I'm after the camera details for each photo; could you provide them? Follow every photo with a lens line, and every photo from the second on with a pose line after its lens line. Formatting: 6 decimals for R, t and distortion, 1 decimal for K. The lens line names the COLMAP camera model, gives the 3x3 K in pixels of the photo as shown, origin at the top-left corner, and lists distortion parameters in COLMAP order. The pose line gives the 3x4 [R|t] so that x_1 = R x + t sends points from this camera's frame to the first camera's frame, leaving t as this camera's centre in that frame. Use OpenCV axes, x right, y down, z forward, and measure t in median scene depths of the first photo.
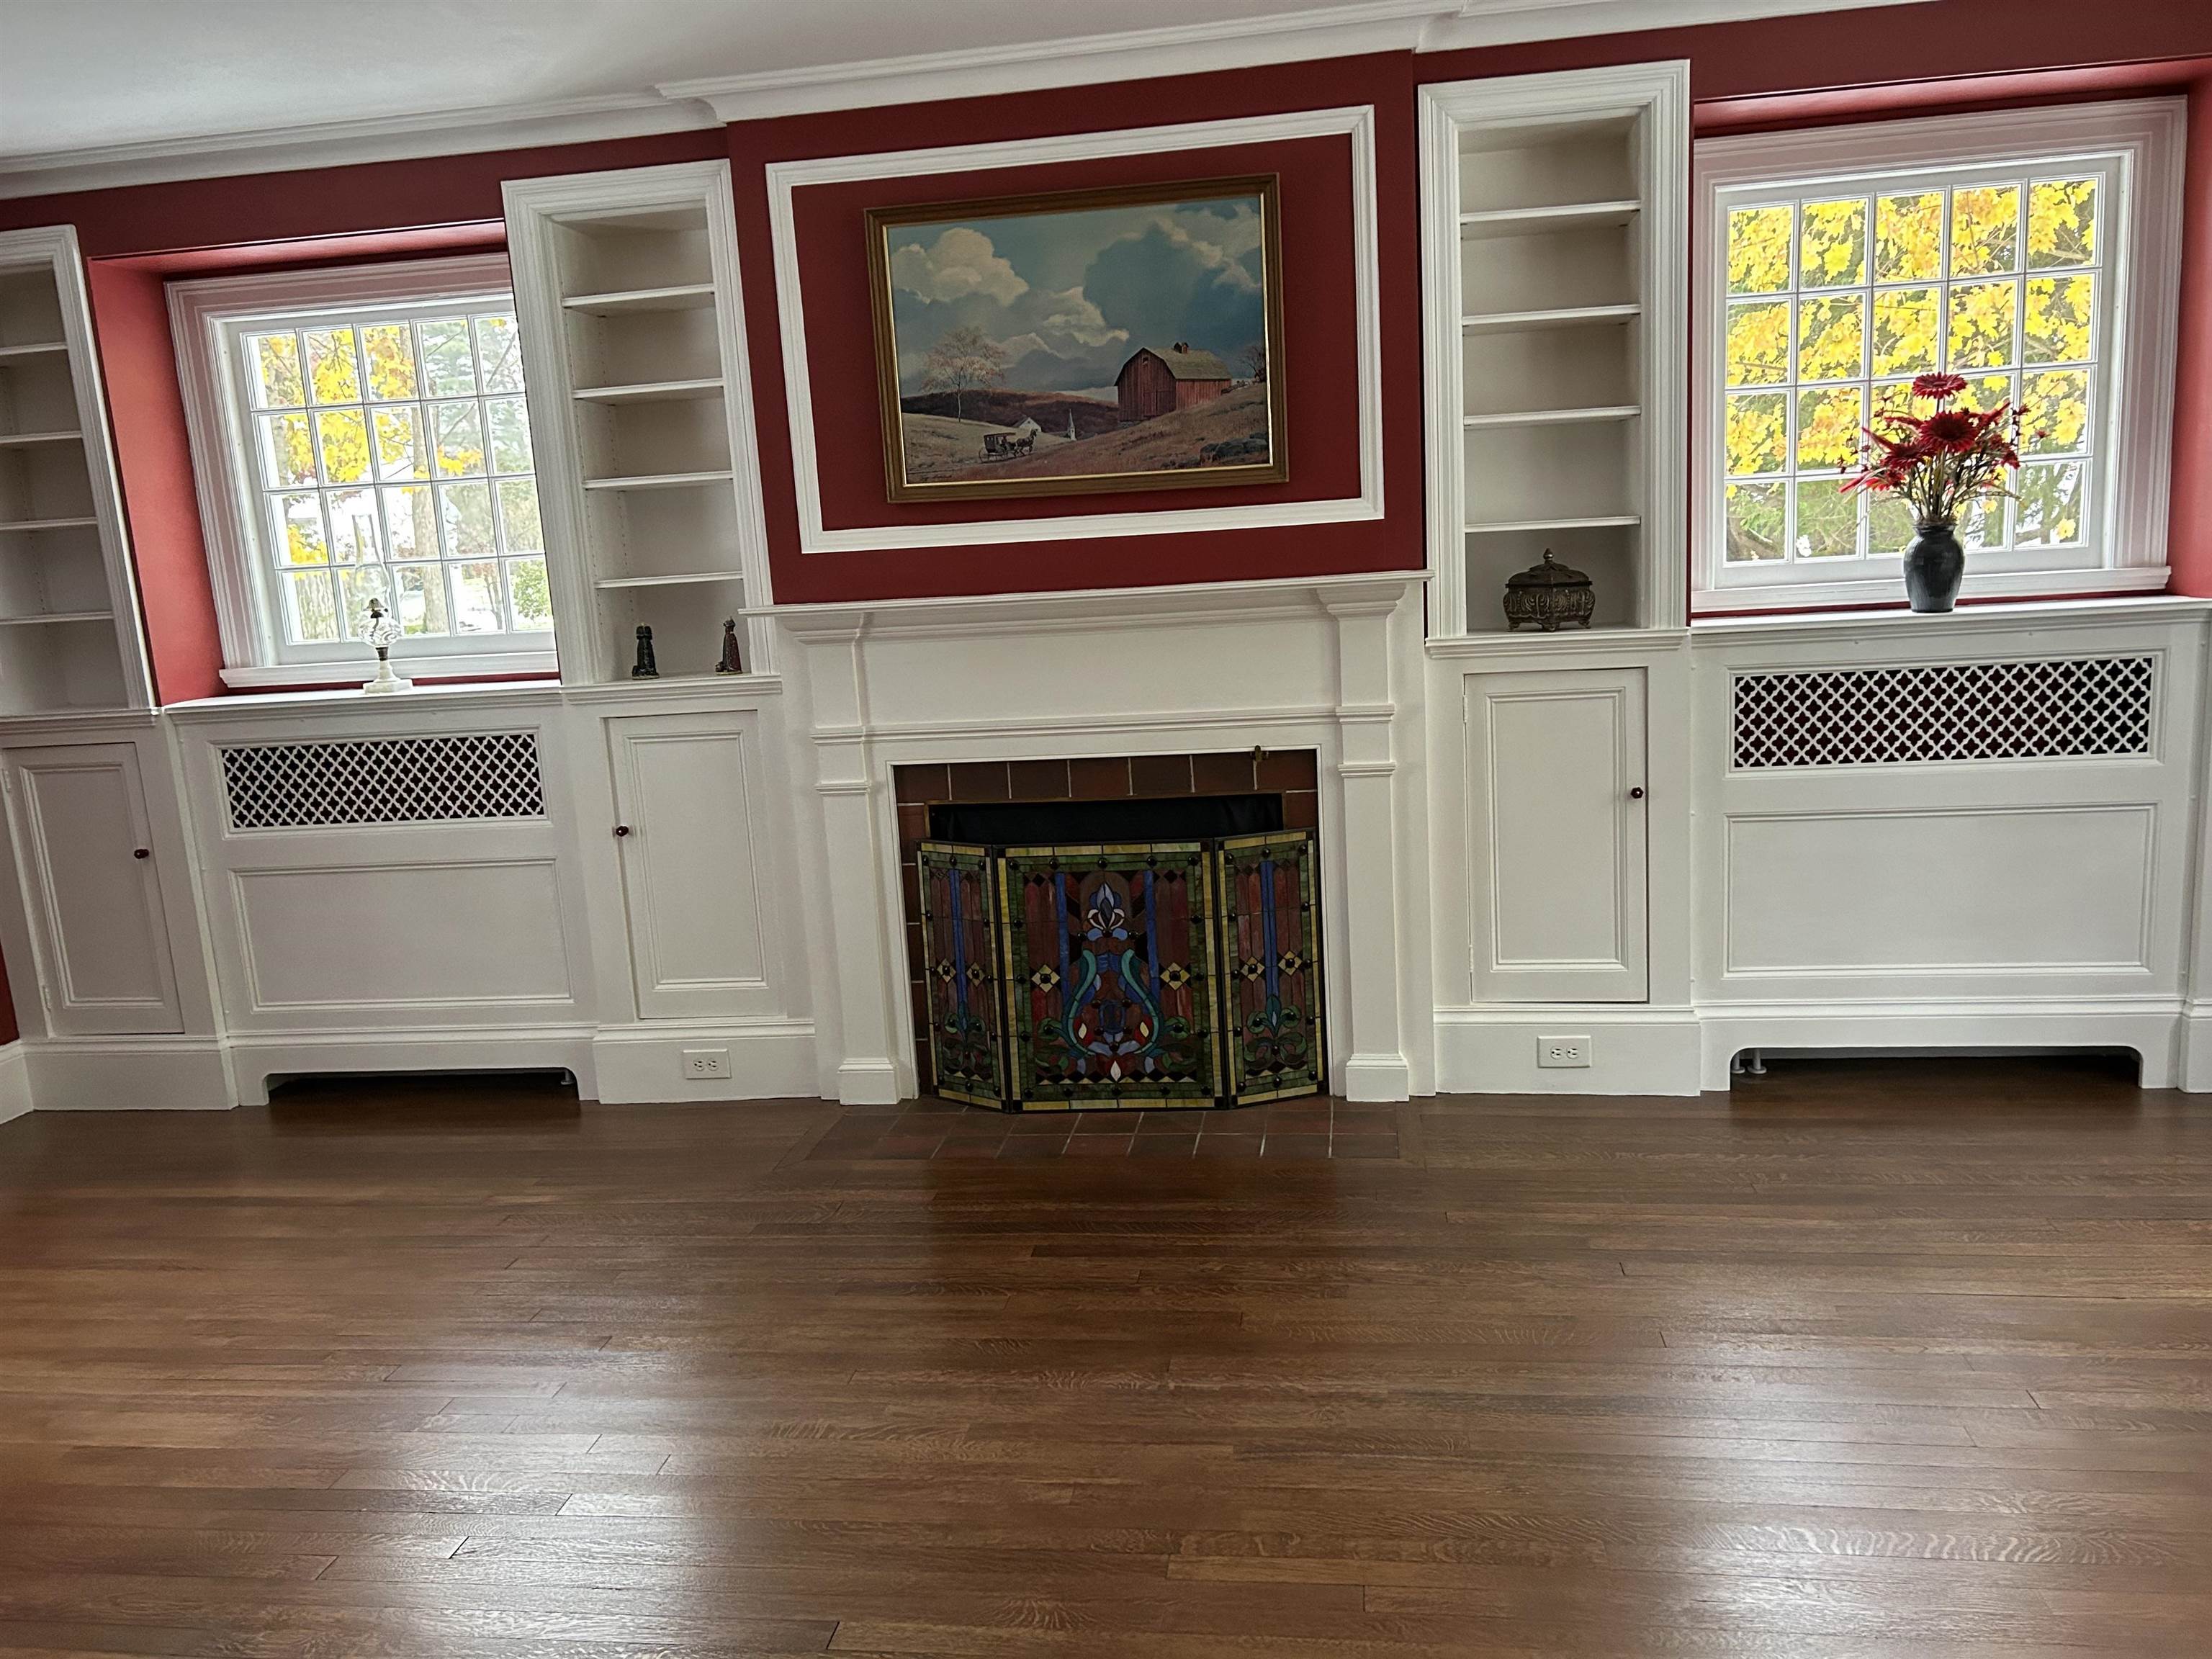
lens RADIAL K [[1633.5, 0, 1106.5], [0, 1633.5, 831.7], [0, 0, 1]] dist [0.115245, -0.107860]
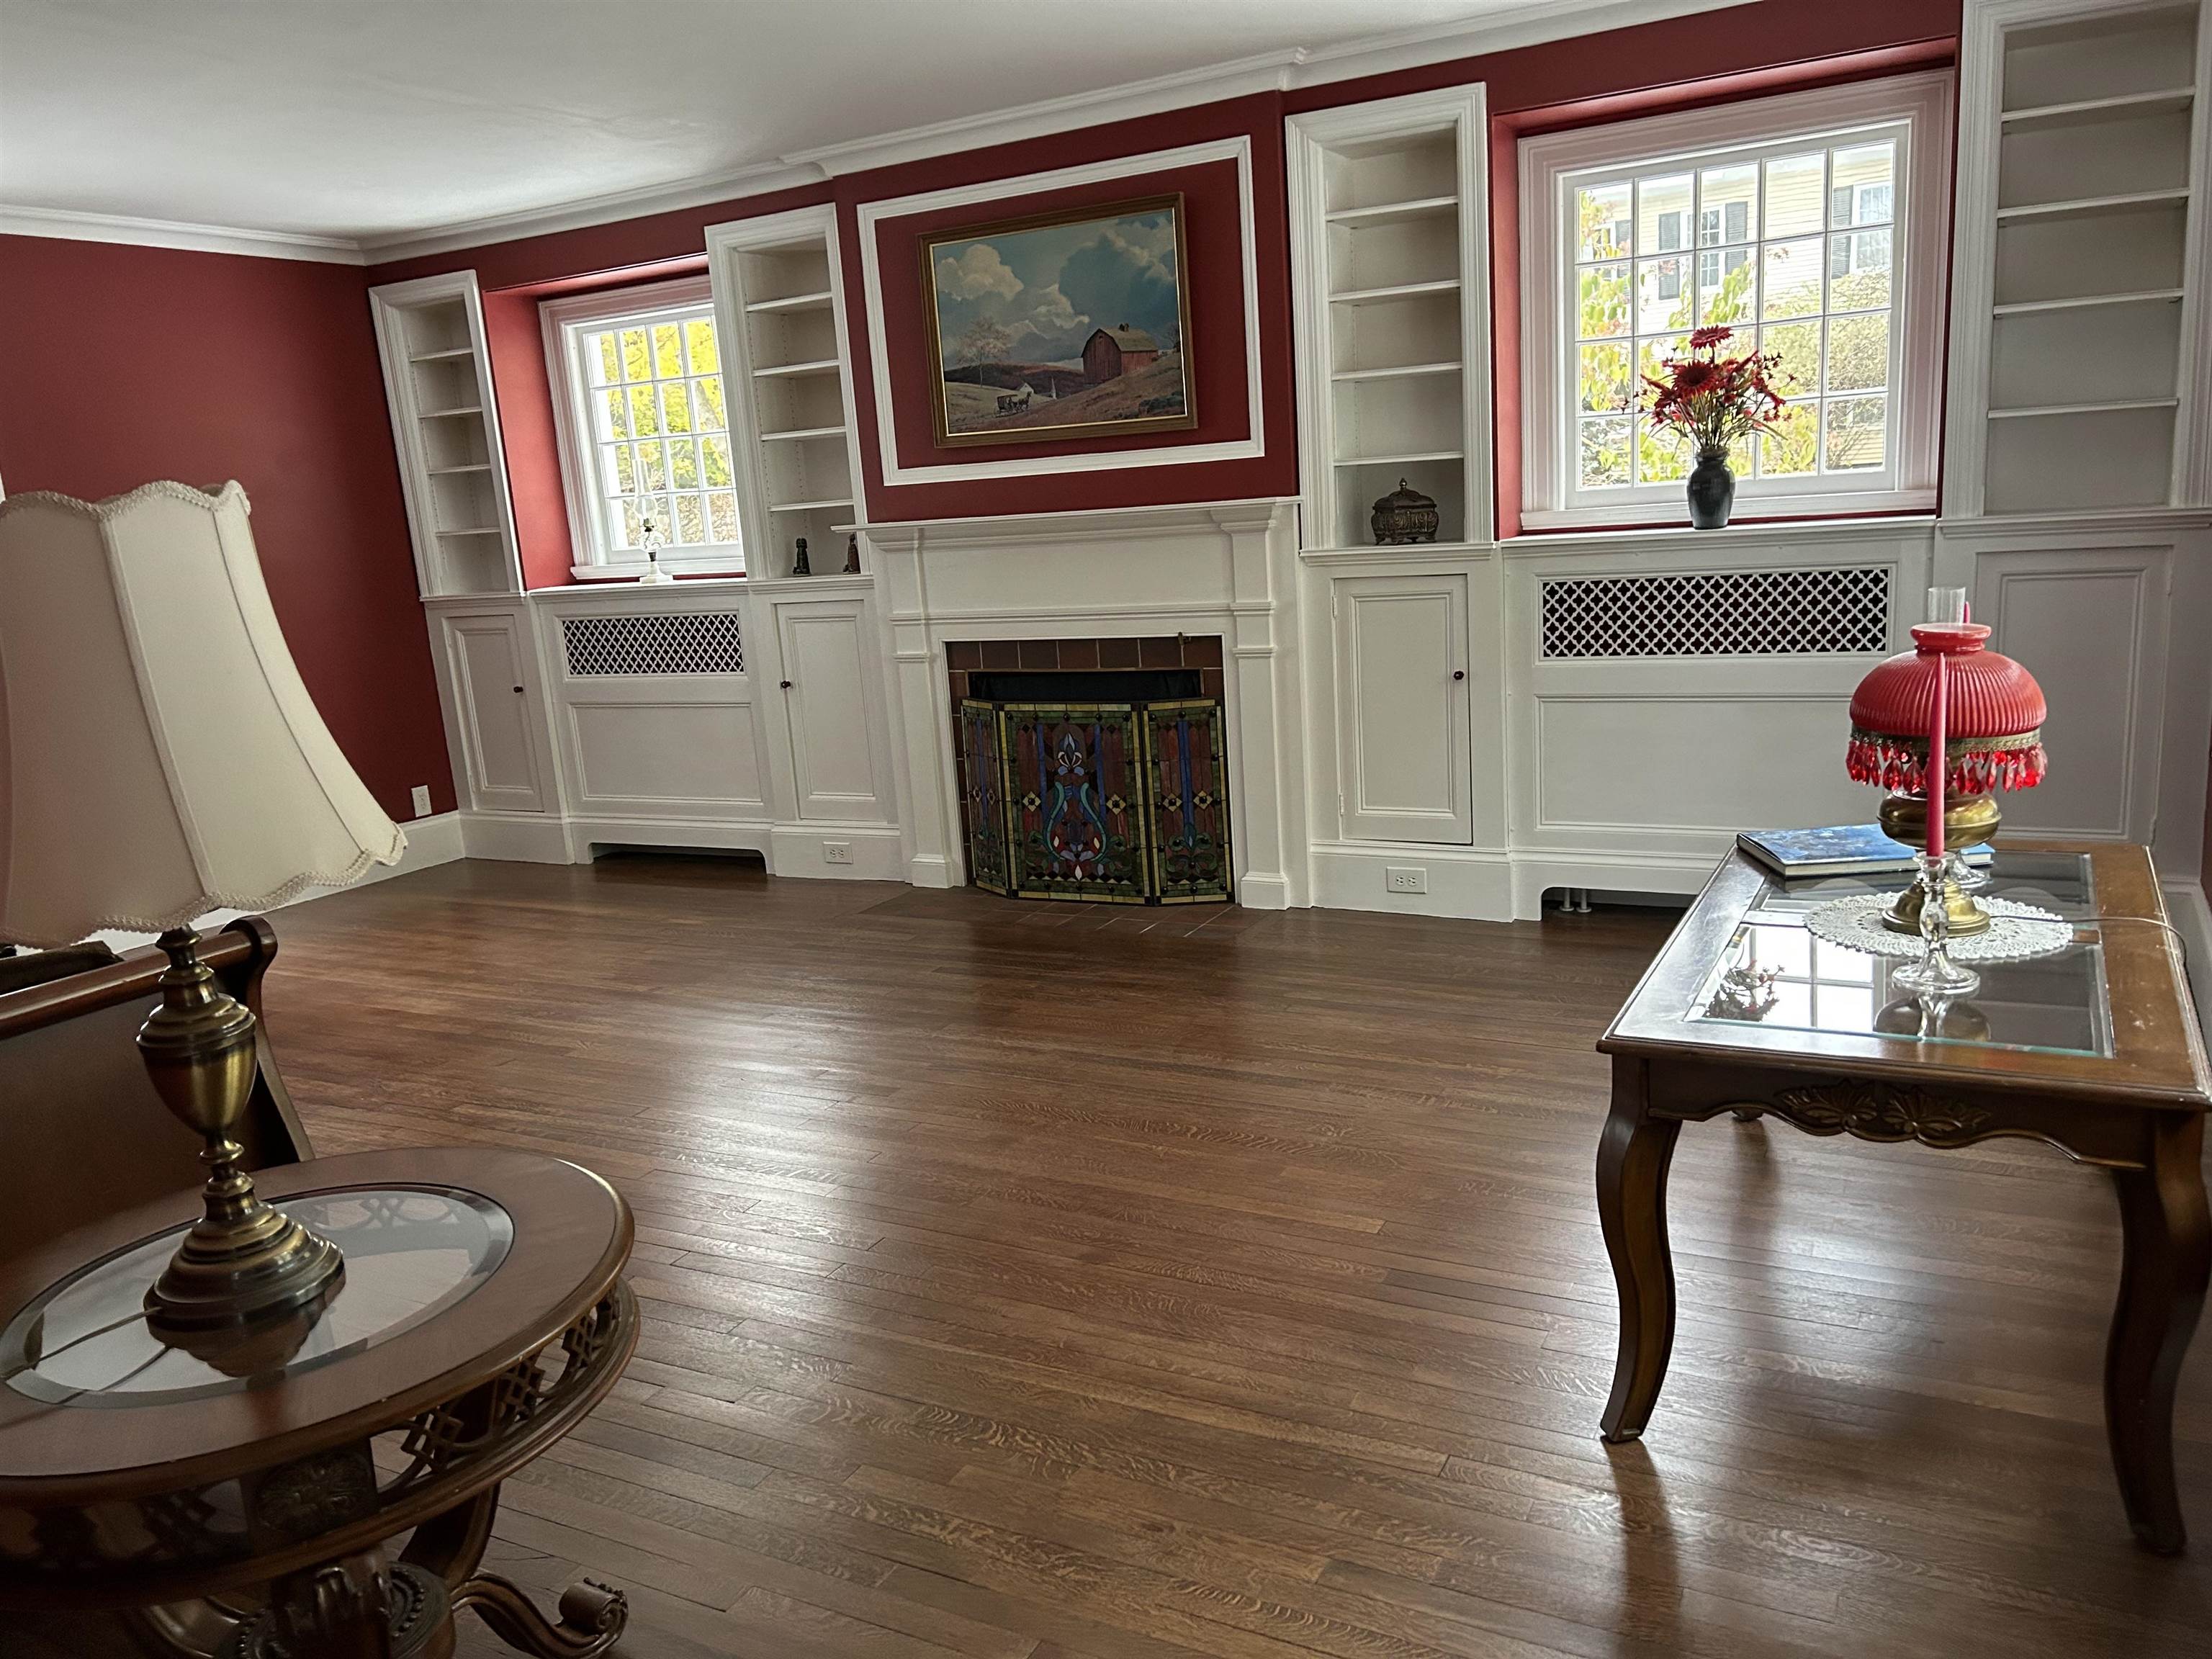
lens RADIAL K [[1633.5, 0, 1106.5], [0, 1633.5, 831.7], [0, 0, 1]] dist [0.115245, -0.107860]
pose [[0.941140, 0.061510, -0.332373, 0.480746], [-0.042331, 0.997010, 0.064647, 0.024671], [0.335355, -0.046772, 0.940930, -0.262693]]
